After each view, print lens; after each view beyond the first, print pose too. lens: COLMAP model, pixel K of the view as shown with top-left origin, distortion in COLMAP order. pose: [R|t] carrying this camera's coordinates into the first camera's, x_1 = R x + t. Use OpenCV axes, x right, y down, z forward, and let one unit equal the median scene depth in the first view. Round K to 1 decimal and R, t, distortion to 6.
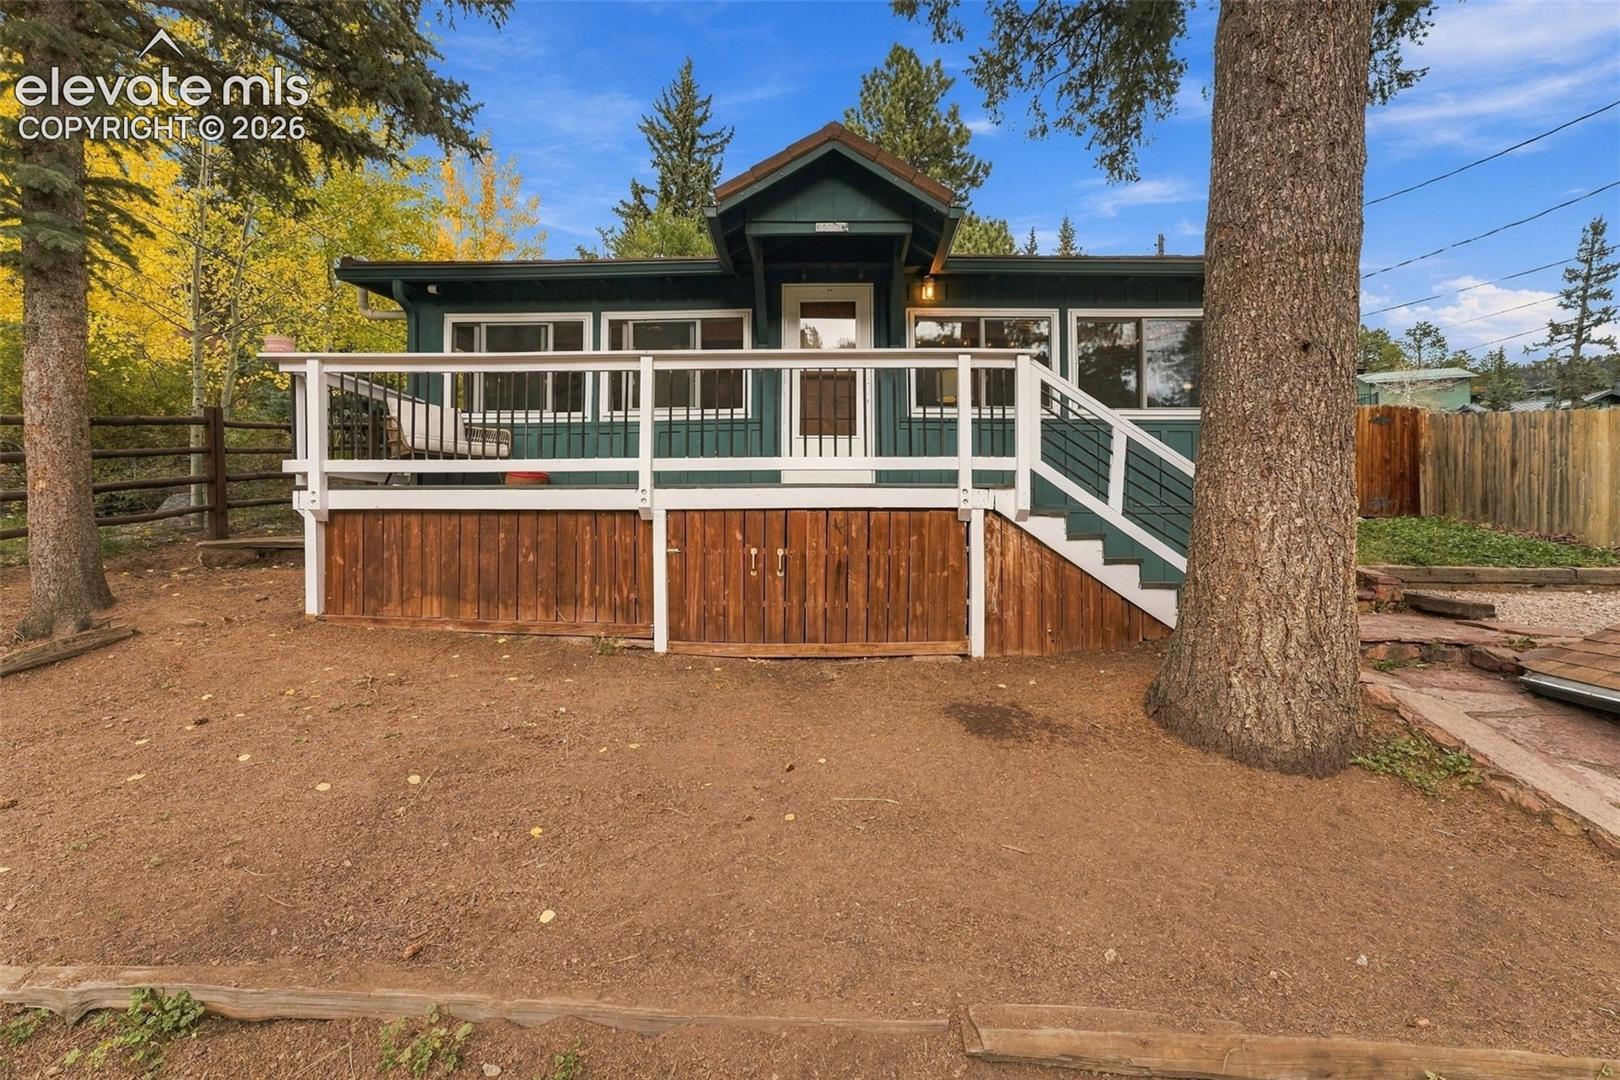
lens RADIAL K [[598.8, 0, 810.0], [0, 598.8, 540.0], [0, 0, 1]] dist [-0.035904, 0.000045]
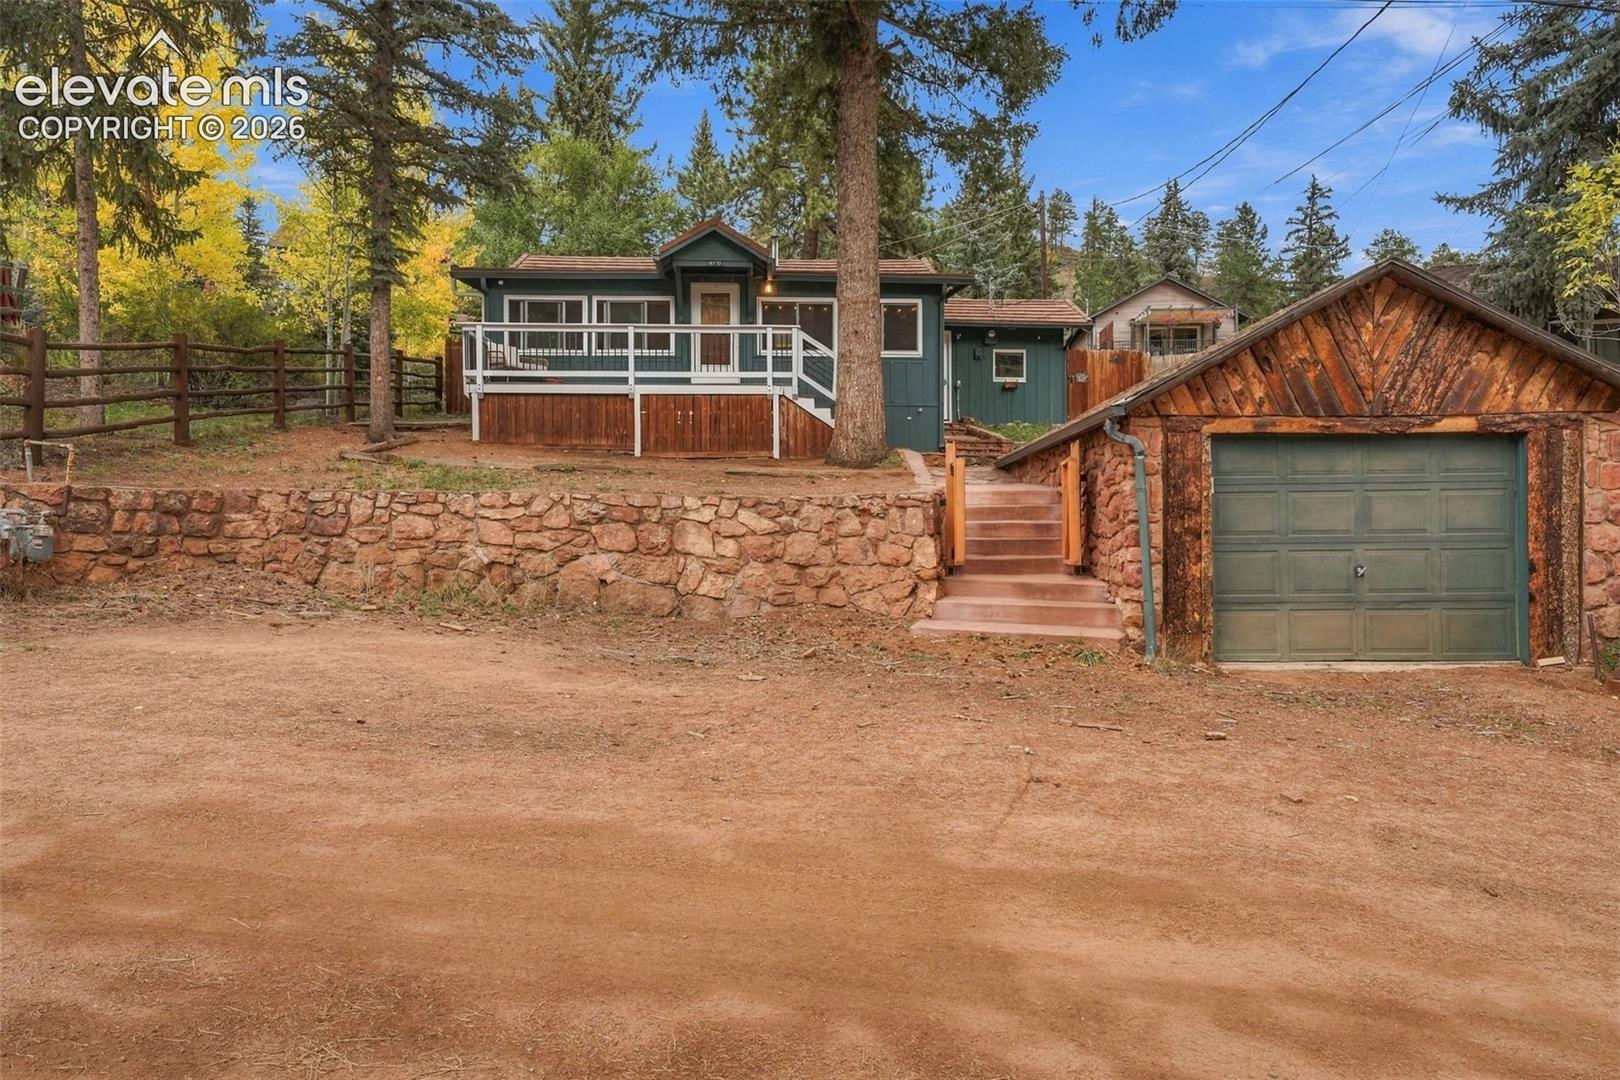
lens RADIAL K [[947.0, 0, 810.0], [0, 947.0, 540.0], [0, 0, 1]] dist [-0.001001, -0.000576]
pose [[0.997198, -0.005764, 0.074585, 0.133436], [0.006471, 0.999936, -0.009244, 0.542682], [-0.074527, 0.009700, 0.997172, -2.646023]]
